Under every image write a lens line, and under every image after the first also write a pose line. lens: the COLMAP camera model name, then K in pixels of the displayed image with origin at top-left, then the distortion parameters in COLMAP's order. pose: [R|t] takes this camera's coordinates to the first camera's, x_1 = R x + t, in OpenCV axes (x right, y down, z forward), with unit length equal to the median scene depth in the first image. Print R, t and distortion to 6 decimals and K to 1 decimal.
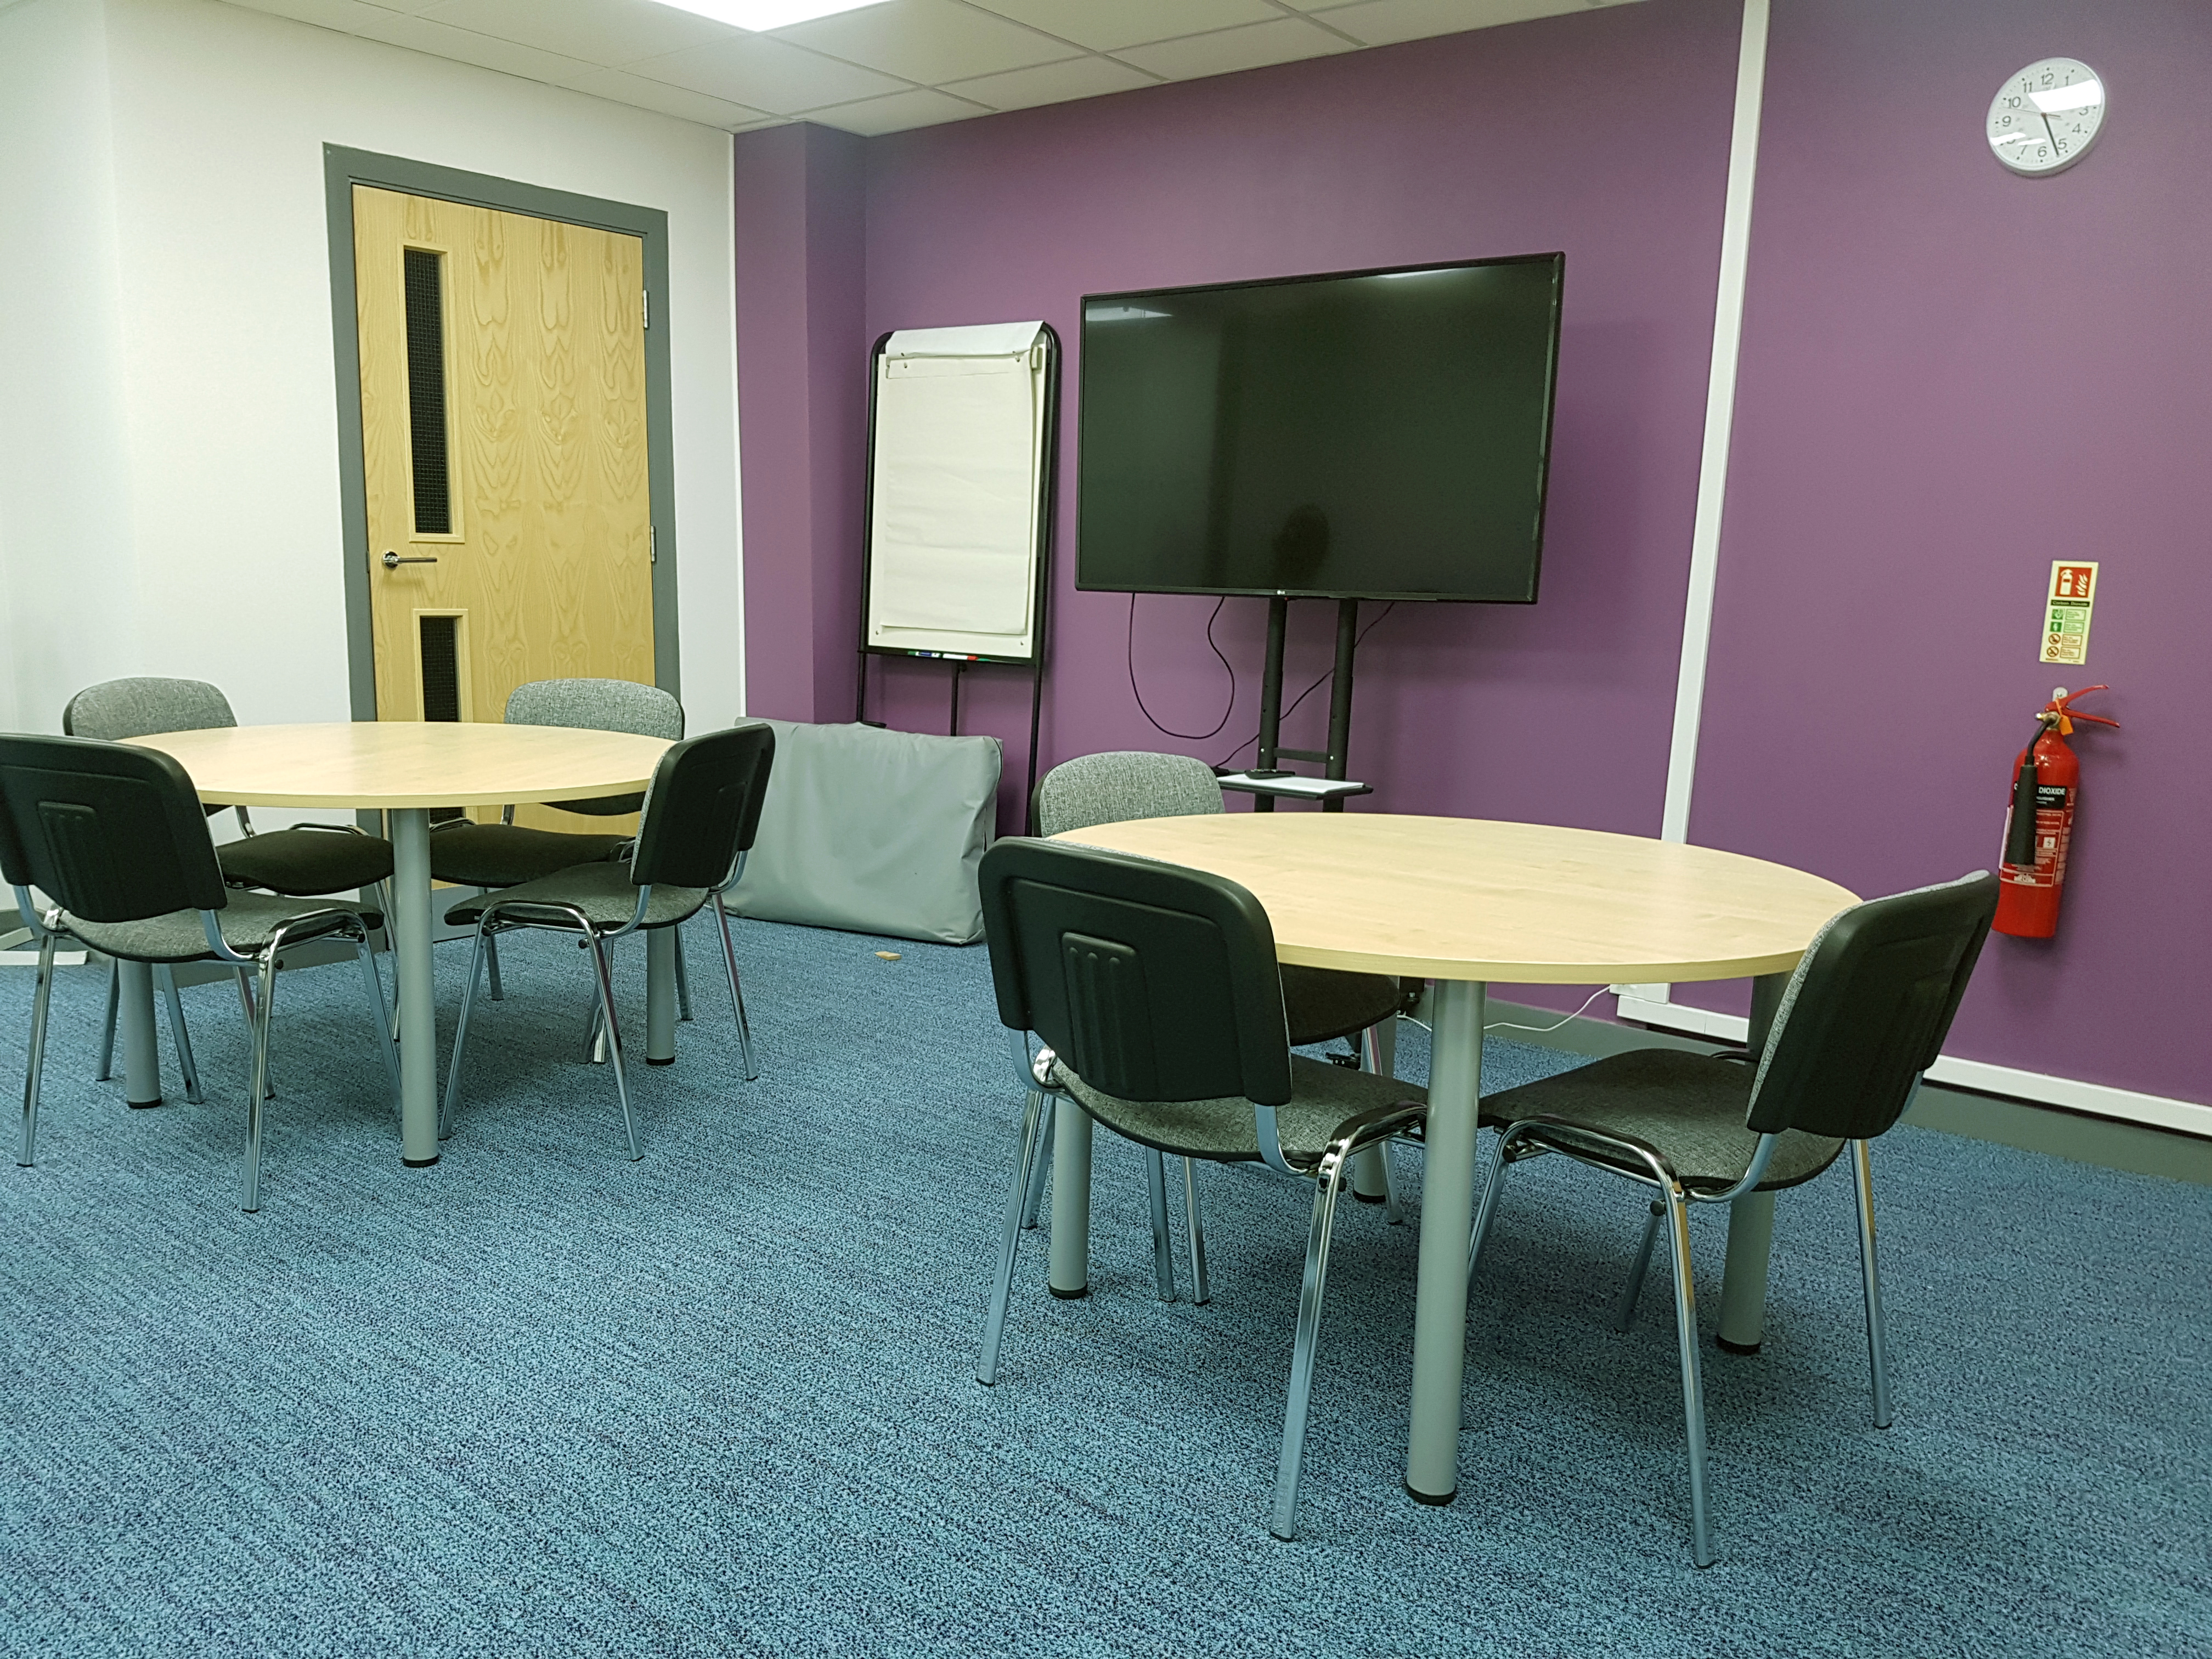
lens RADIAL K [[1716.2, 0, 1102.7], [0, 1716.2, 895.1], [0, 0, 1]] dist [0.269160, -0.511161]
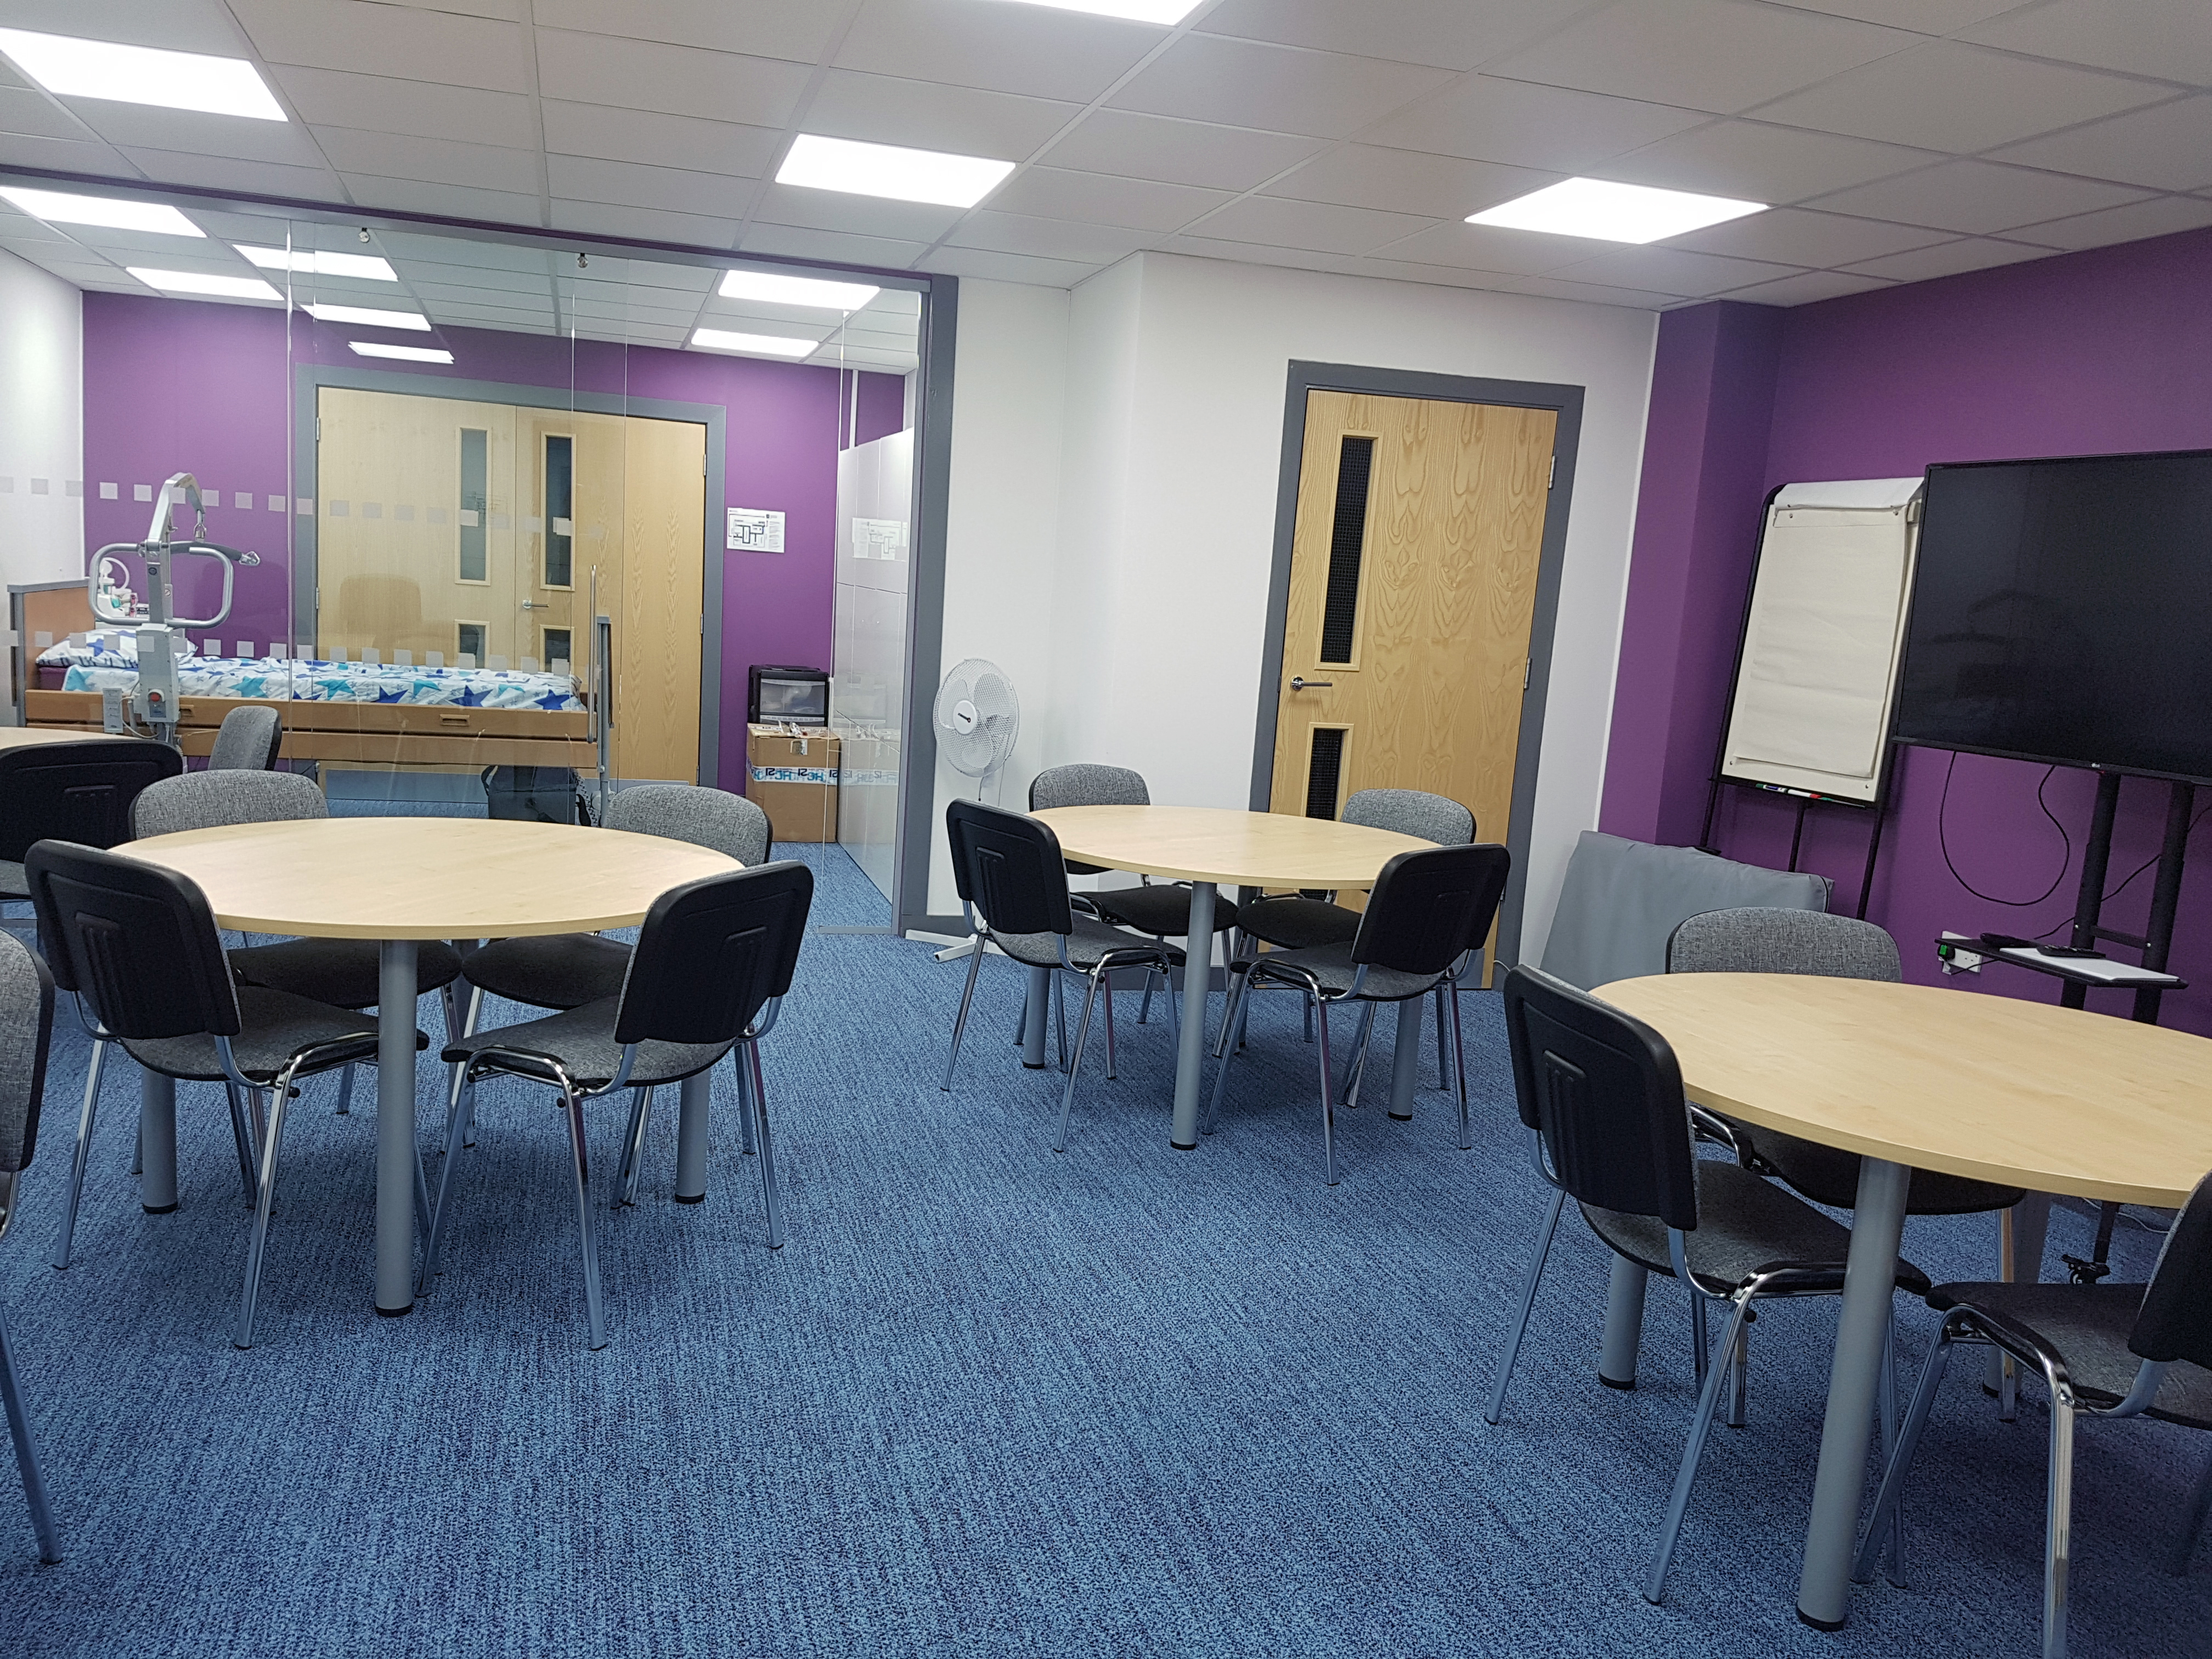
lens RADIAL K [[1716.2, 0, 1102.7], [0, 1716.2, 895.1], [0, 0, 1]] dist [0.269160, -0.511161]
pose [[0.829374, 0.129558, -0.543464, 0.169548], [-0.156013, 0.987752, -0.002615, -0.015241], [0.536469, 0.086956, 0.839428, -0.092408]]
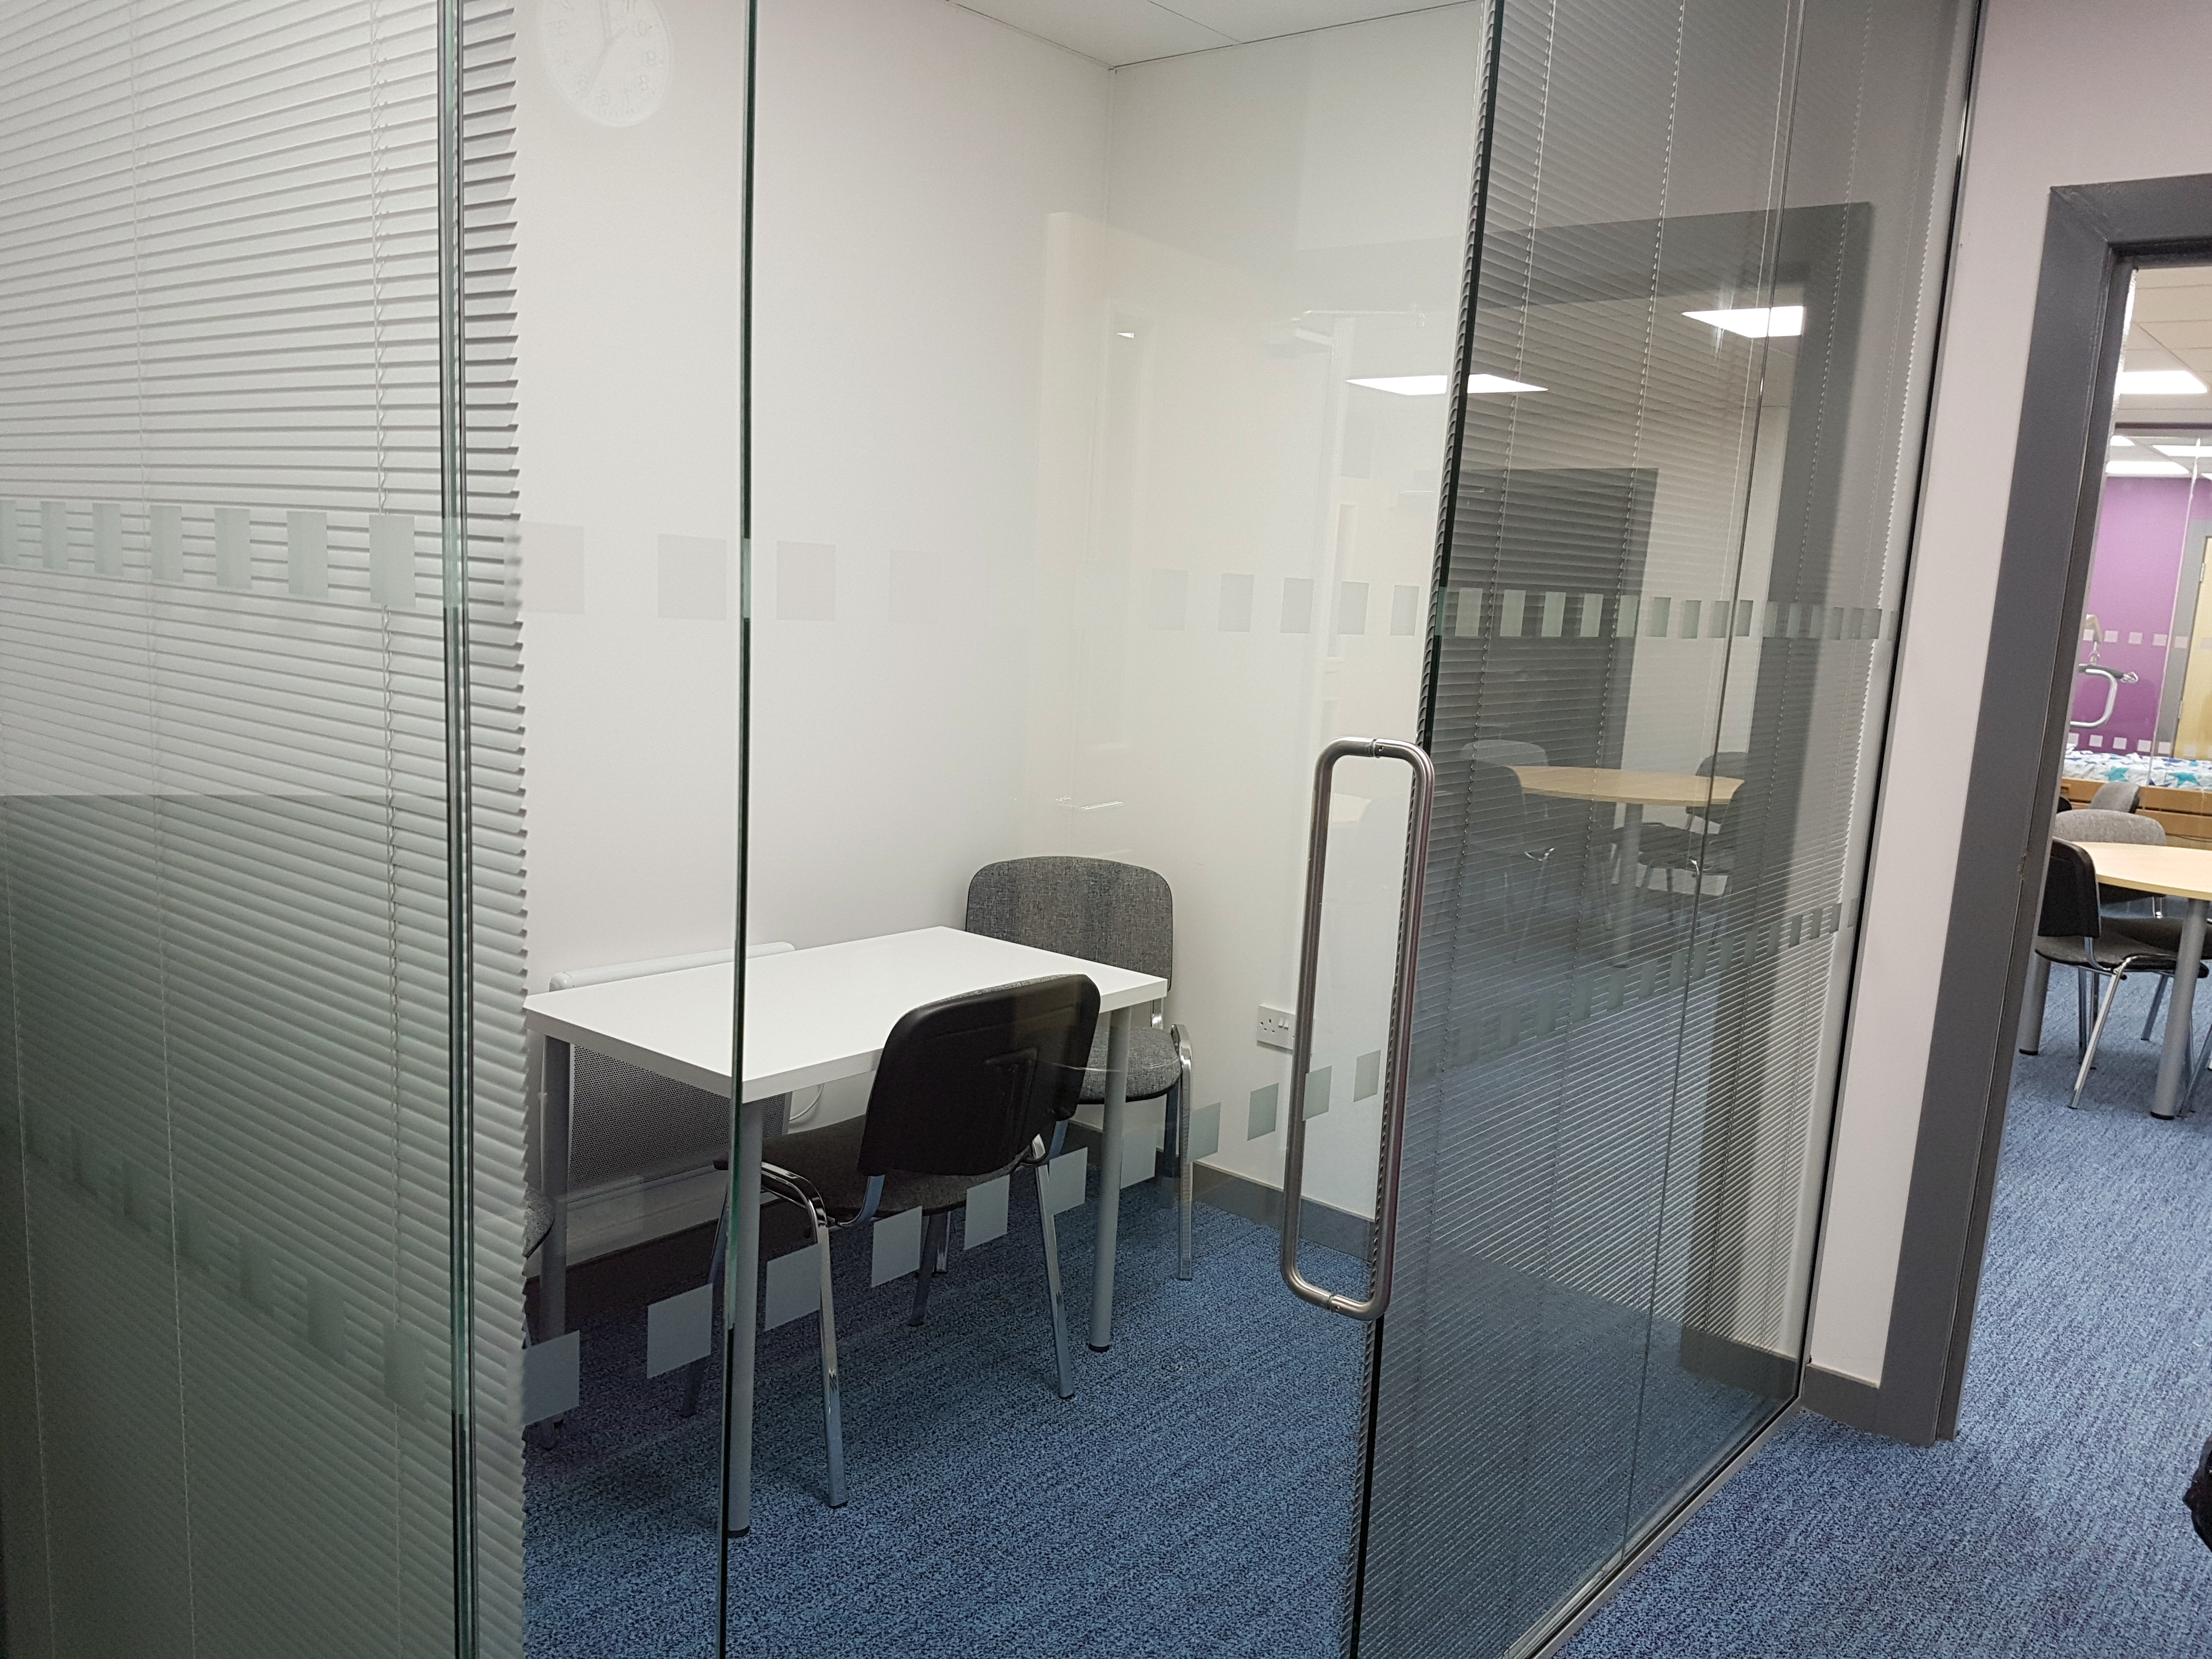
lens RADIAL K [[1729.2, 0, 1106.0], [0, 1729.2, 829.5], [0, 0, 1]] dist [-0.011896, -0.008140]
pose [[0.008088, 0.123235, -0.992345, 0.452710], [-0.250425, 0.961003, 0.117302, 0.016101], [0.968102, 0.247560, 0.038634, -0.269388]]
